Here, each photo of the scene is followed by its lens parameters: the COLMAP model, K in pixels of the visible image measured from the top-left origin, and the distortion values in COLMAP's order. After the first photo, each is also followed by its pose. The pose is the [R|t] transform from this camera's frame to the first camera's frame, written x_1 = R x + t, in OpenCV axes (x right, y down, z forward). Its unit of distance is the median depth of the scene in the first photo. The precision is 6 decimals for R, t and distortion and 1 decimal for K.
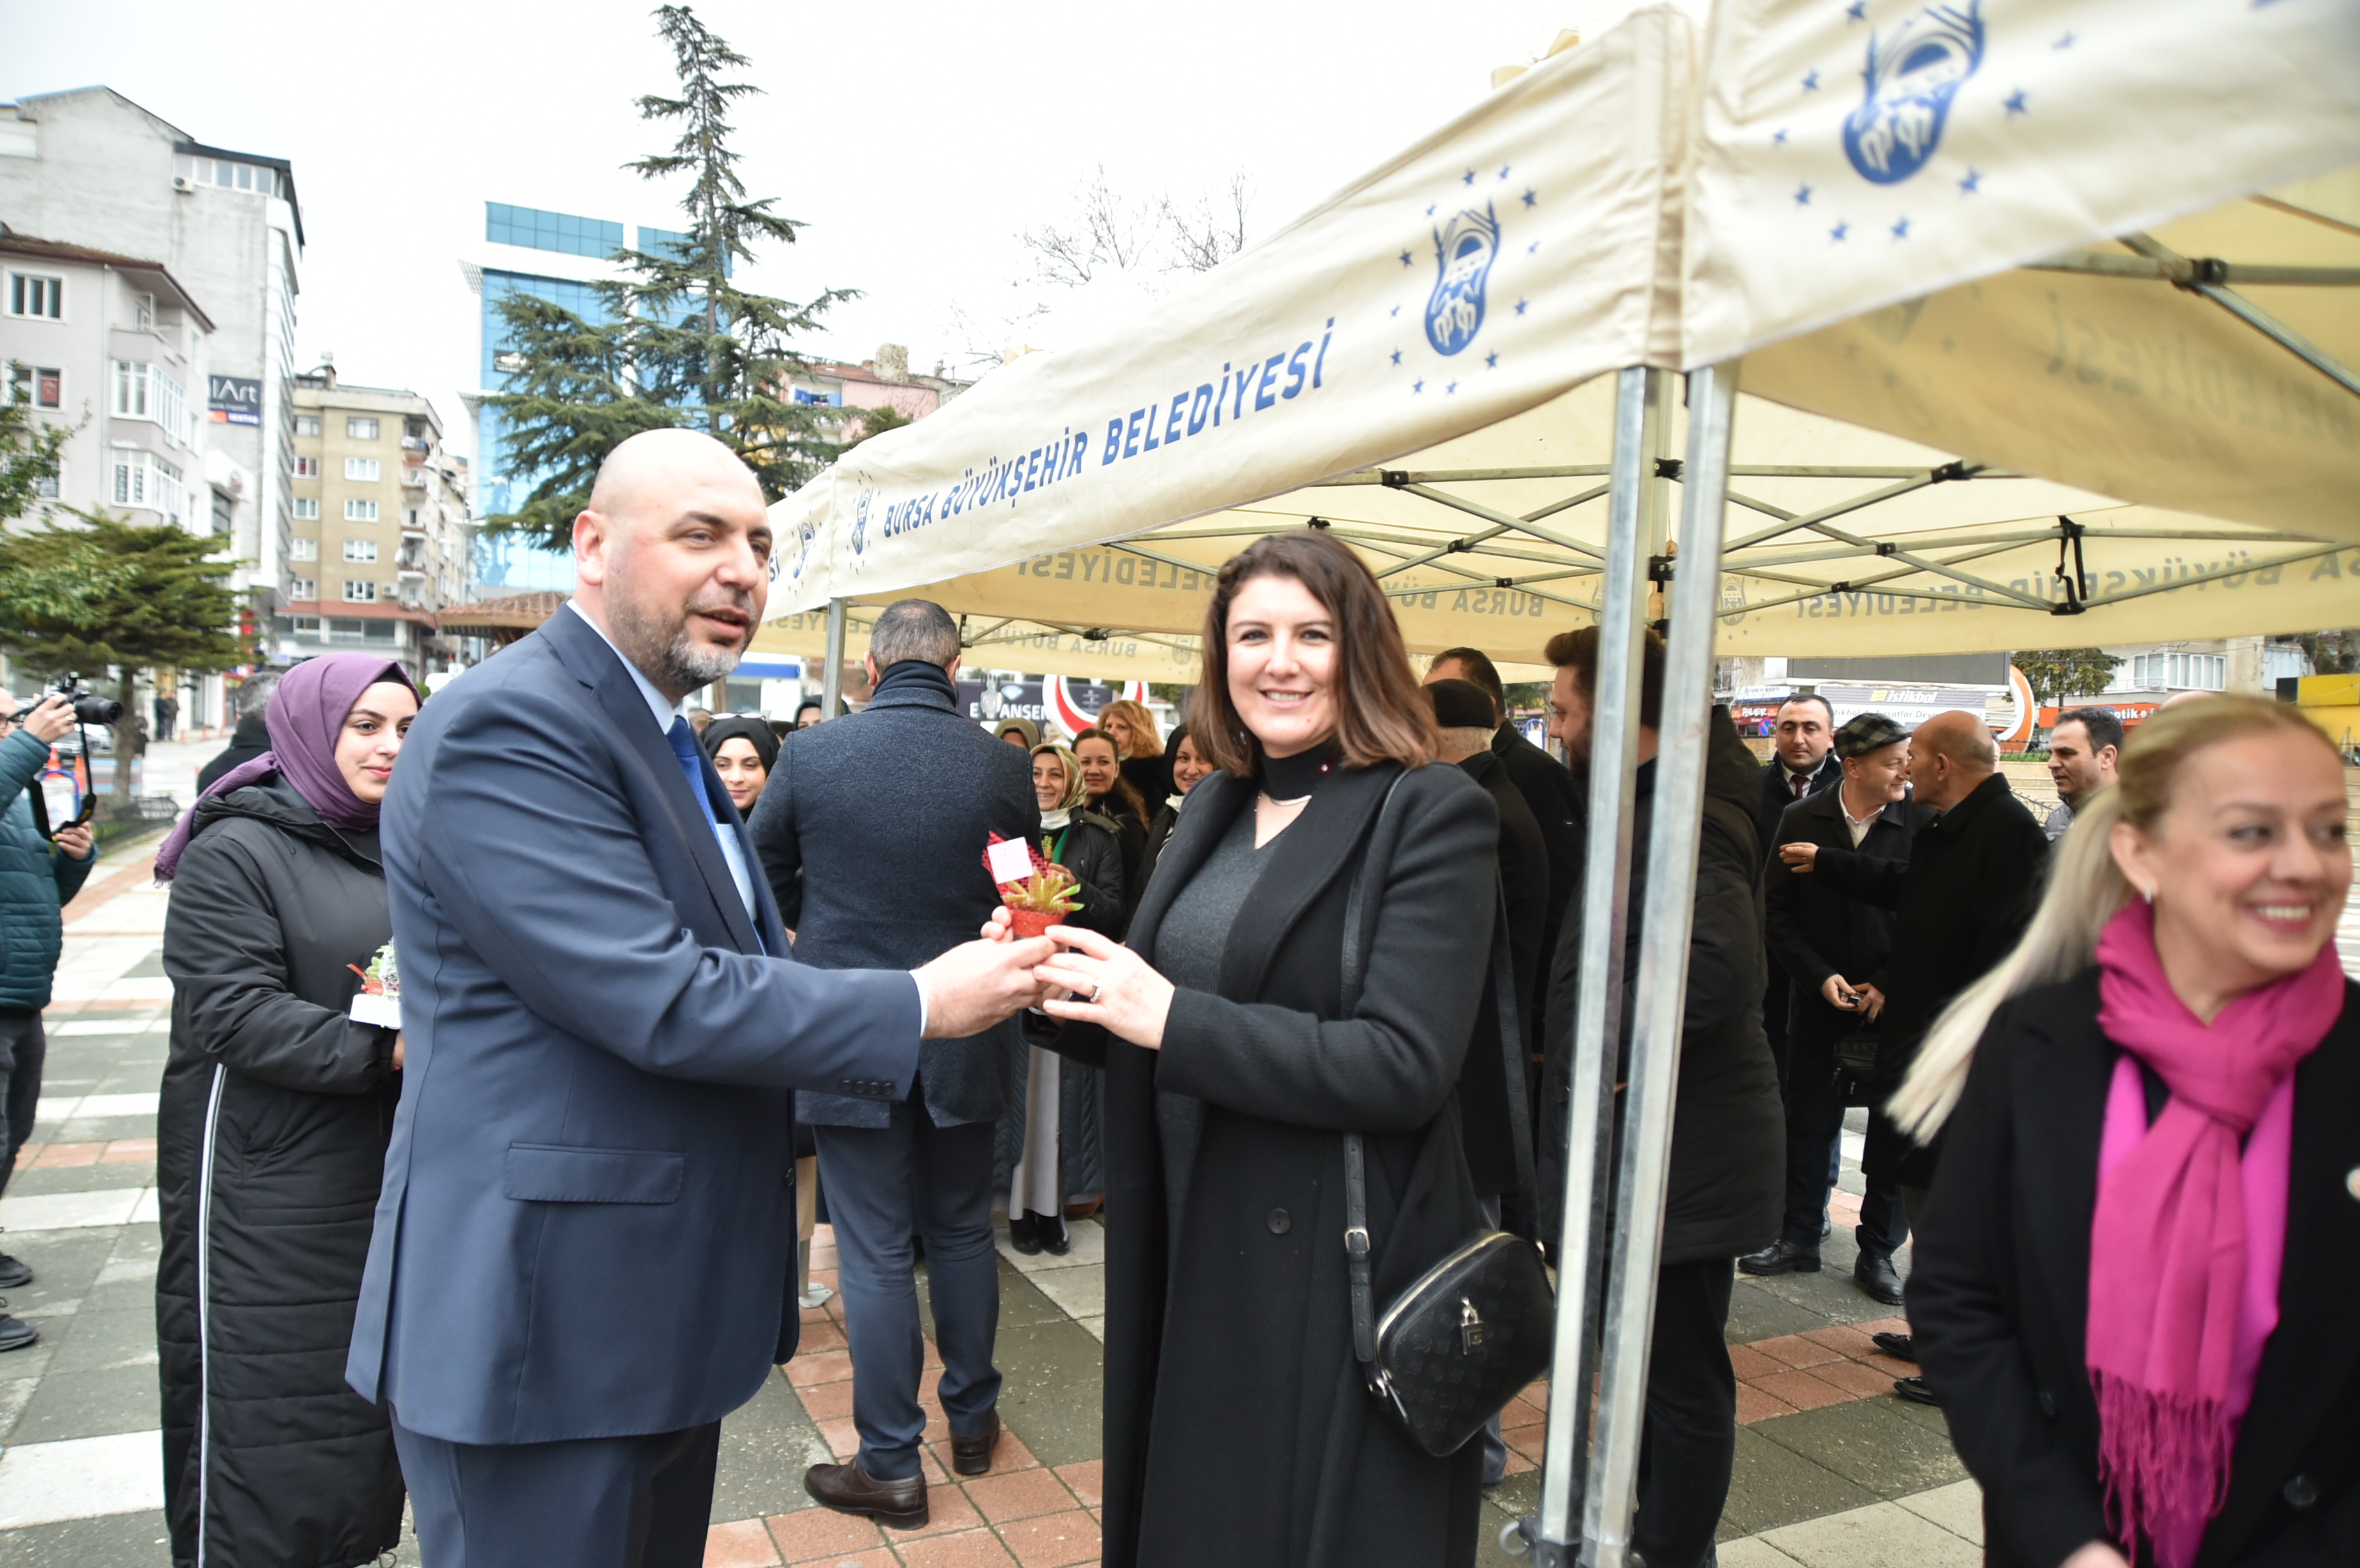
lens RADIAL K [[1675.6, 0, 1180.0], [0, 1675.6, 784.0], [0, 0, 1]] dist [-0.009970, -0.005074]
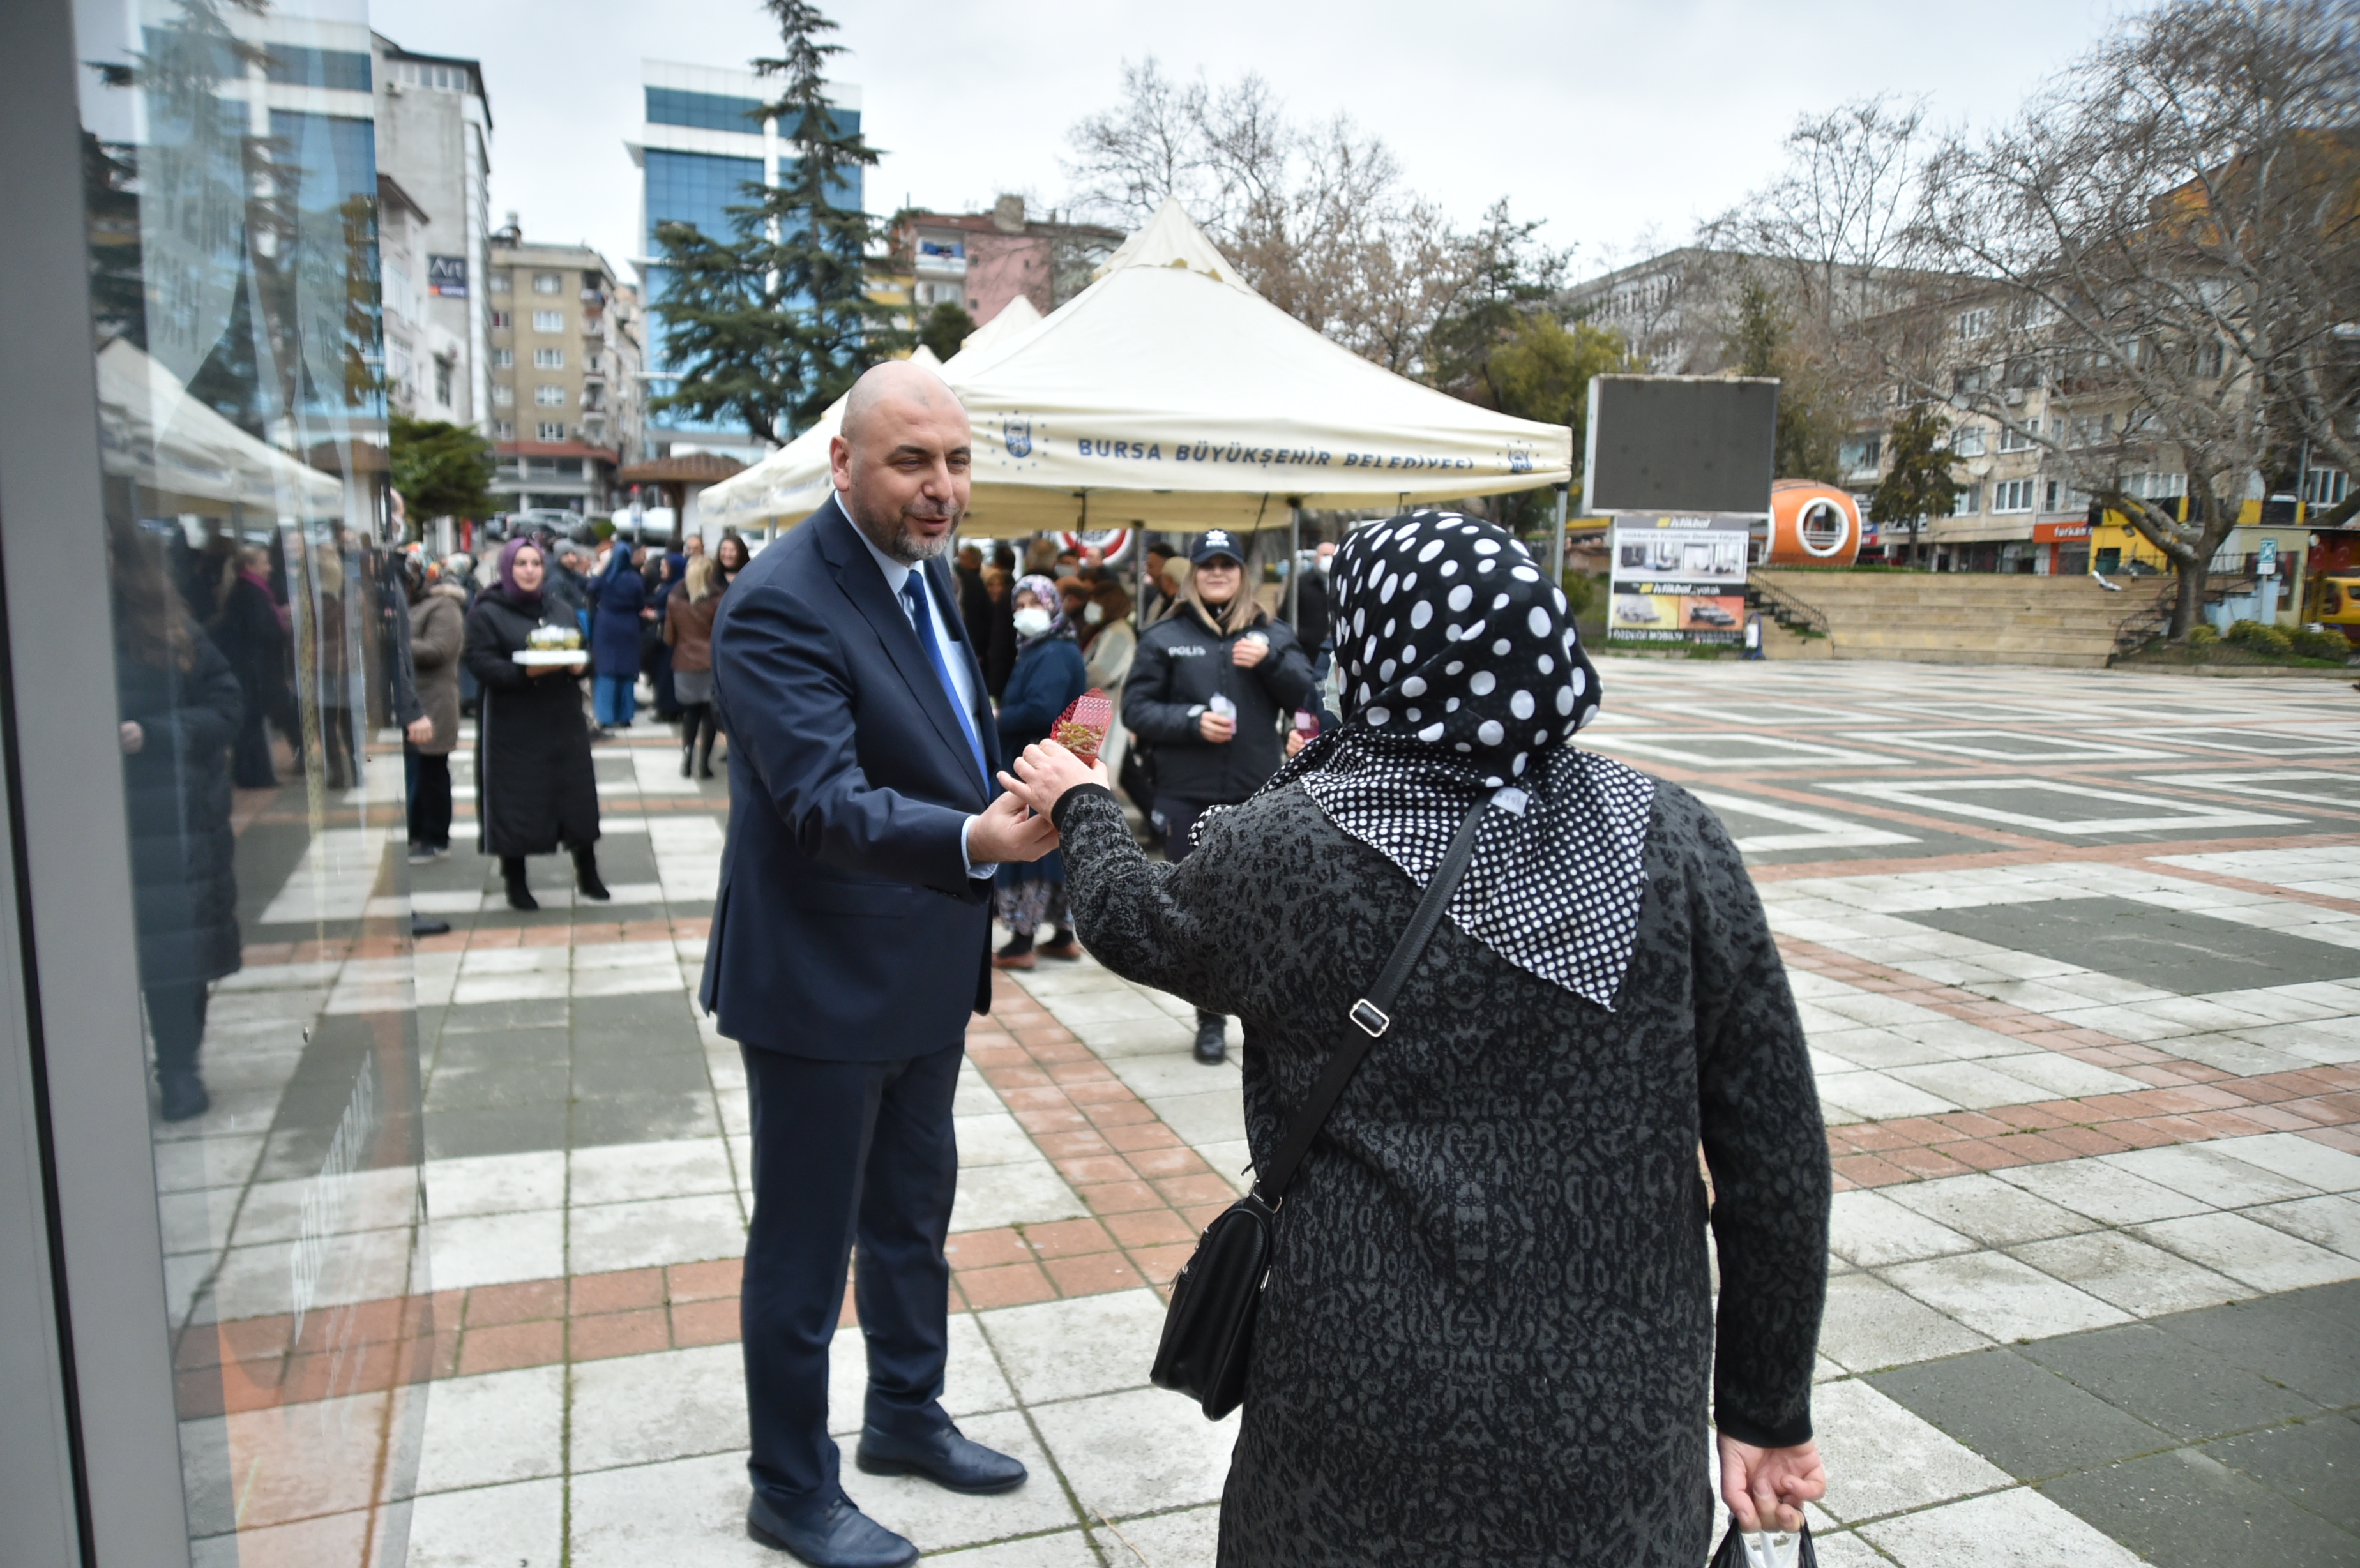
lens RADIAL K [[1675.6, 0, 1180.0], [0, 1675.6, 784.0], [0, 0, 1]] dist [-0.009970, -0.005074]
pose [[0.995047, 0.003805, -0.099335, 0.066872], [0.006945, 0.994164, 0.107658, 0.003308], [0.099165, -0.107815, 0.989213, -0.150947]]
